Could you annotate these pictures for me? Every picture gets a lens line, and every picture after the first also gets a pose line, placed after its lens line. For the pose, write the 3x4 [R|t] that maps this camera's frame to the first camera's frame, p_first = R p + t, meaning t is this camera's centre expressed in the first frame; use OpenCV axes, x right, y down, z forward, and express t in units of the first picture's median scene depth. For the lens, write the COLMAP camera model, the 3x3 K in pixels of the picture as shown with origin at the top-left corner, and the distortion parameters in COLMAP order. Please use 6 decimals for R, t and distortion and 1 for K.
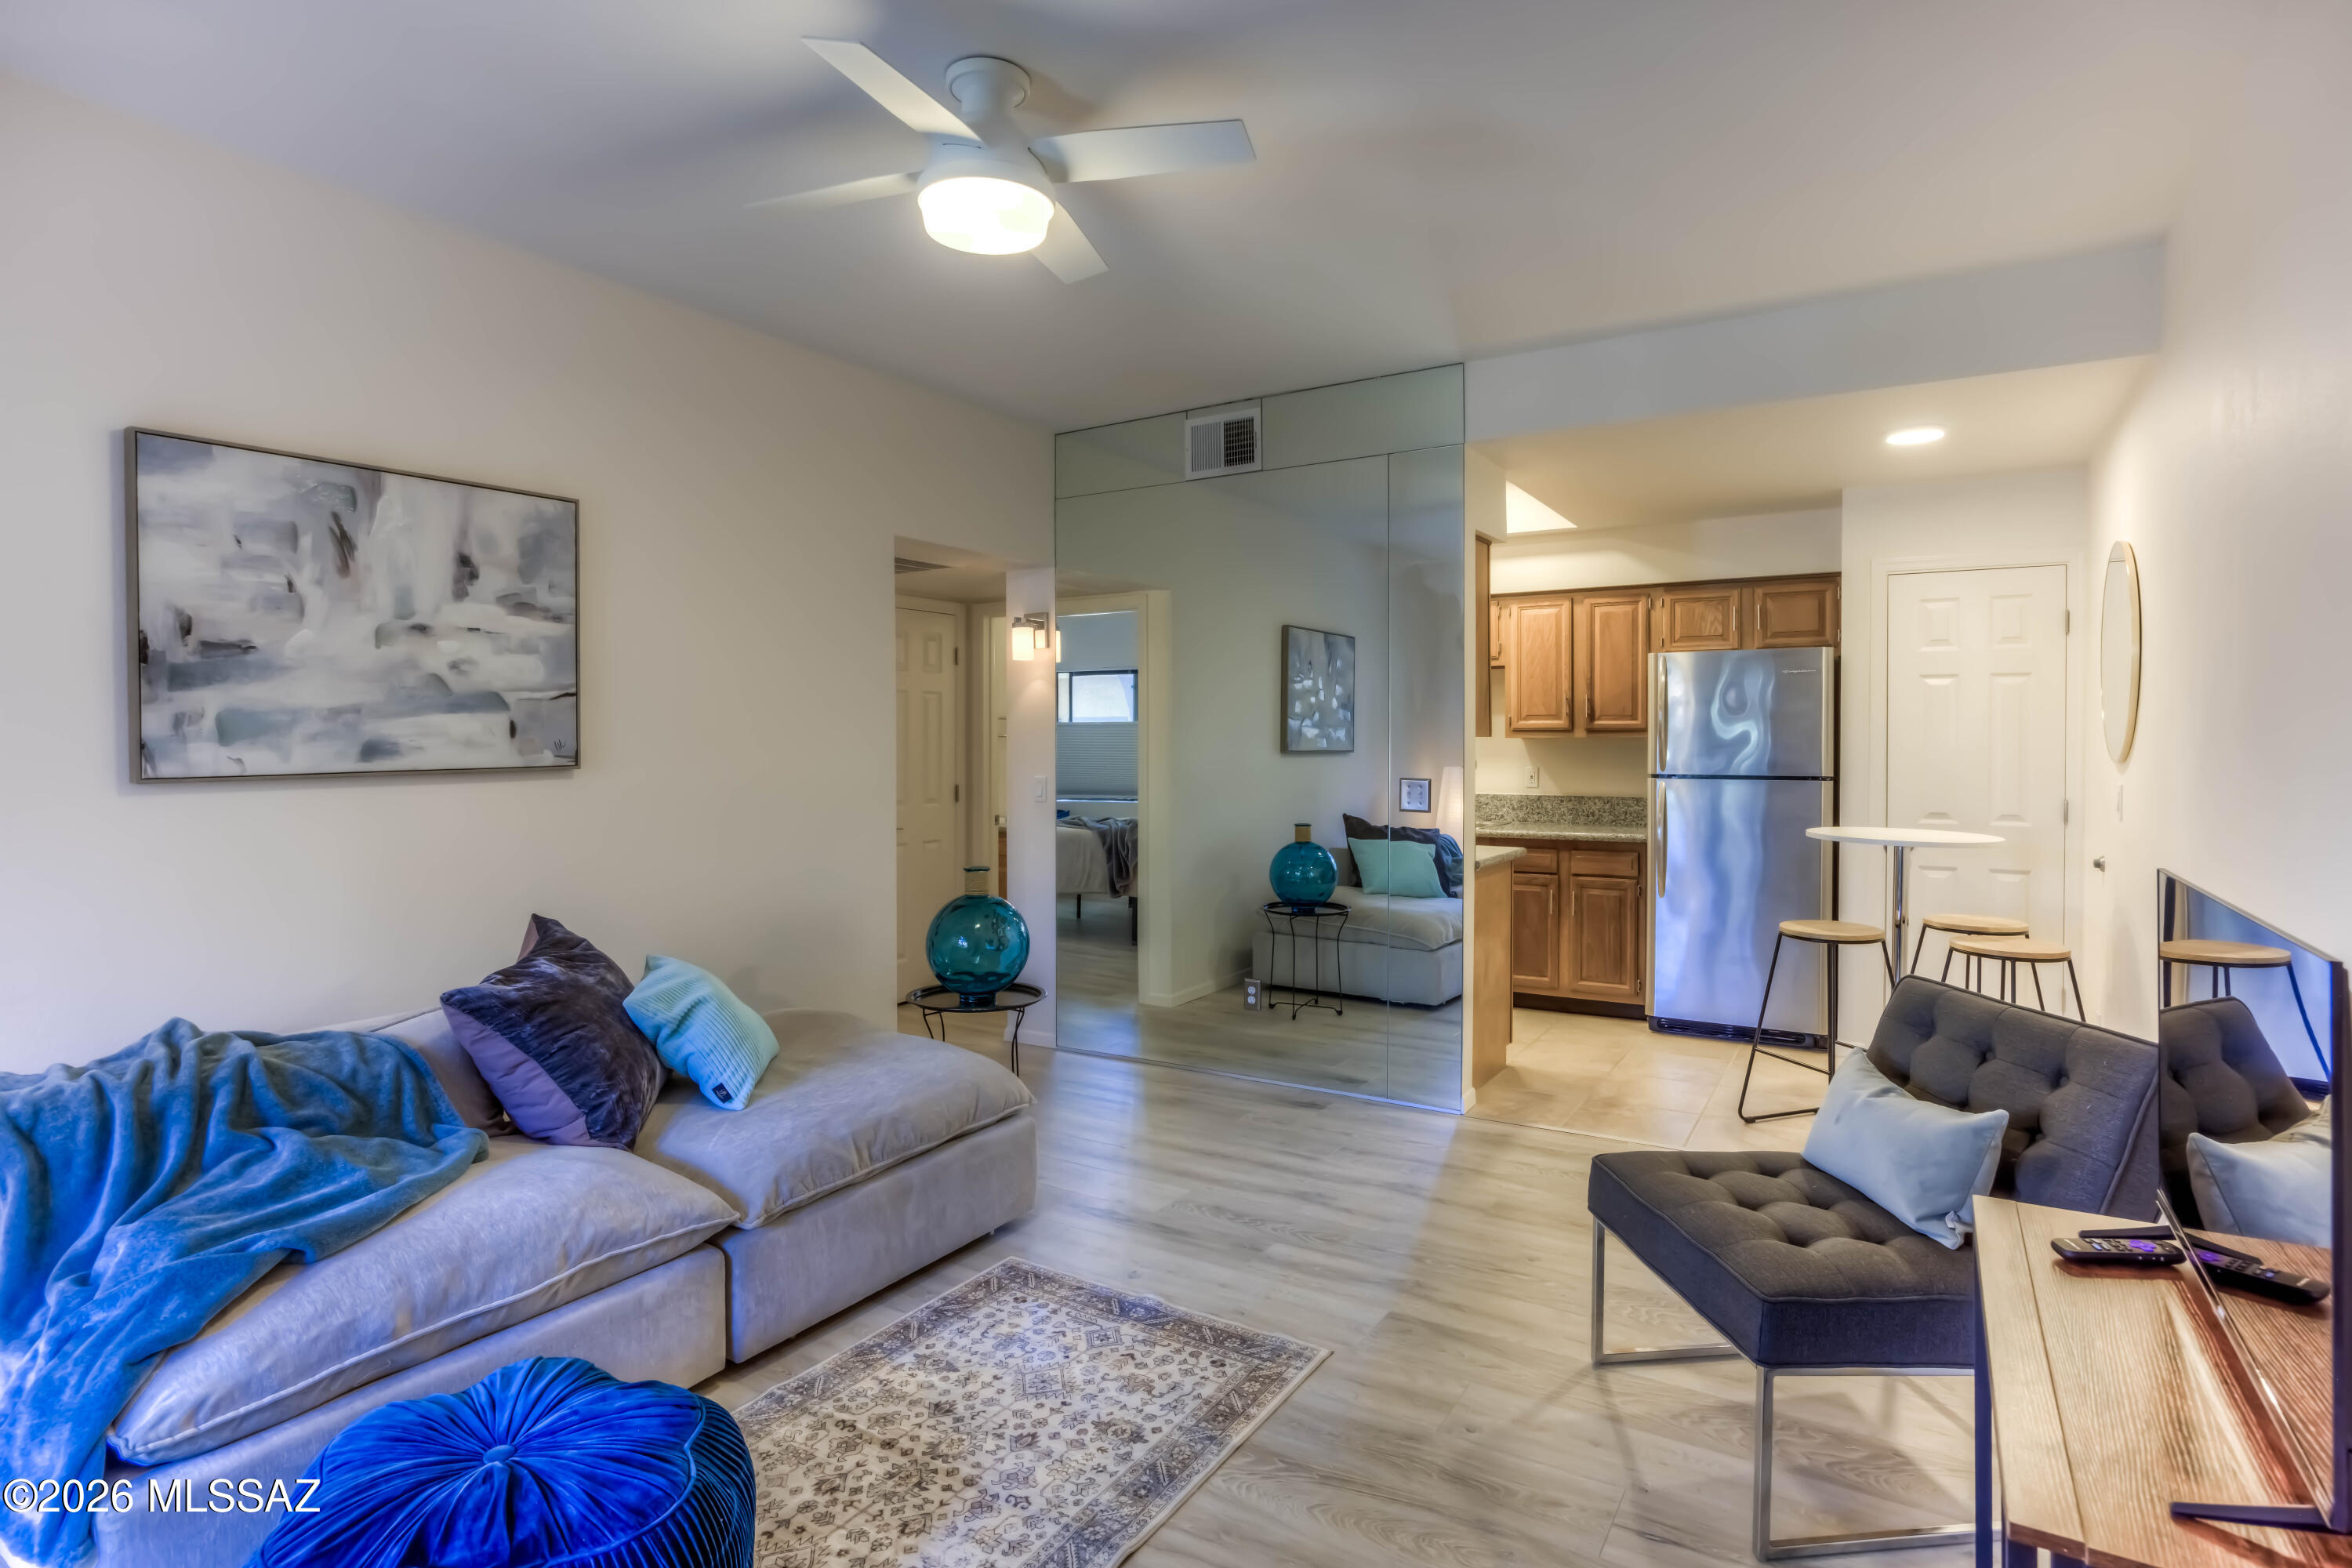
lens RADIAL K [[1267.8, 0, 1163.4], [0, 1267.8, 764.9], [0, 0, 1]] dist [-0.004166, -0.000477]
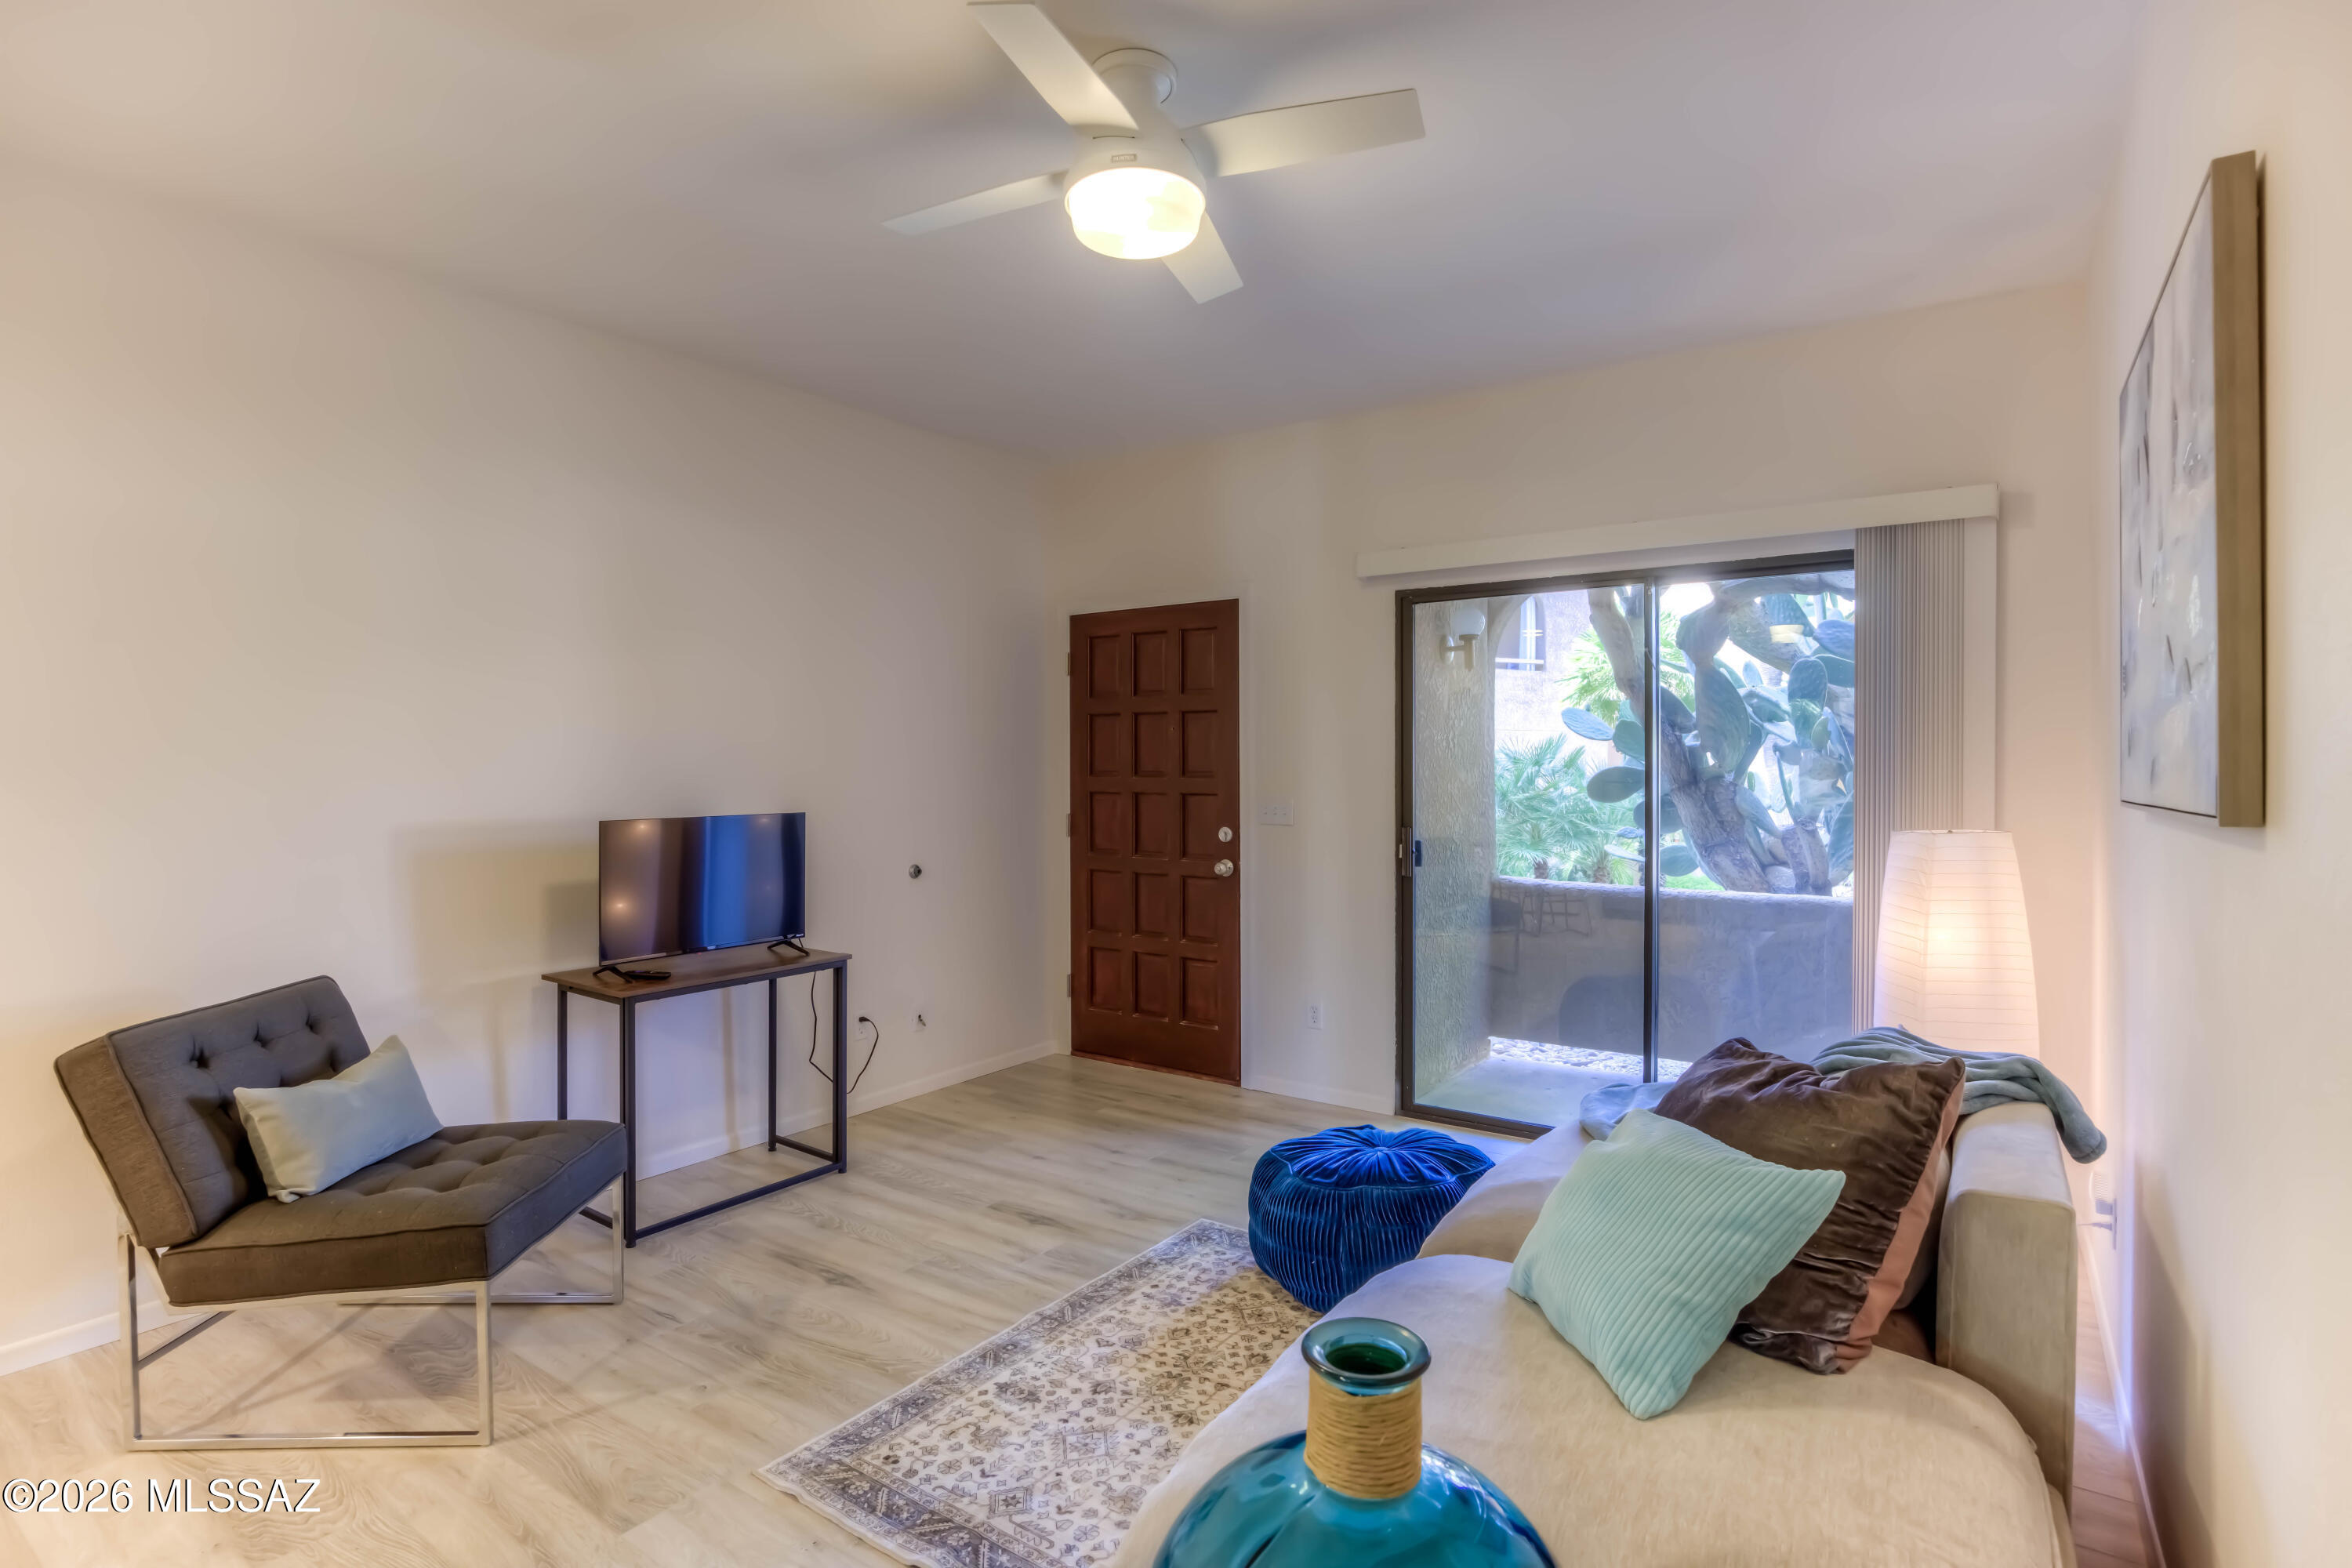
lens RADIAL K [[1267.8, 0, 1176.7], [0, 1267.8, 779.0], [0, 0, 1]] dist [-0.004166, -0.000477]
pose [[-0.999548, 0.008047, 0.028961, -0.204259], [0.008850, 0.999577, 0.027714, -0.035328], [-0.028725, 0.027958, -0.999196, 2.029822]]
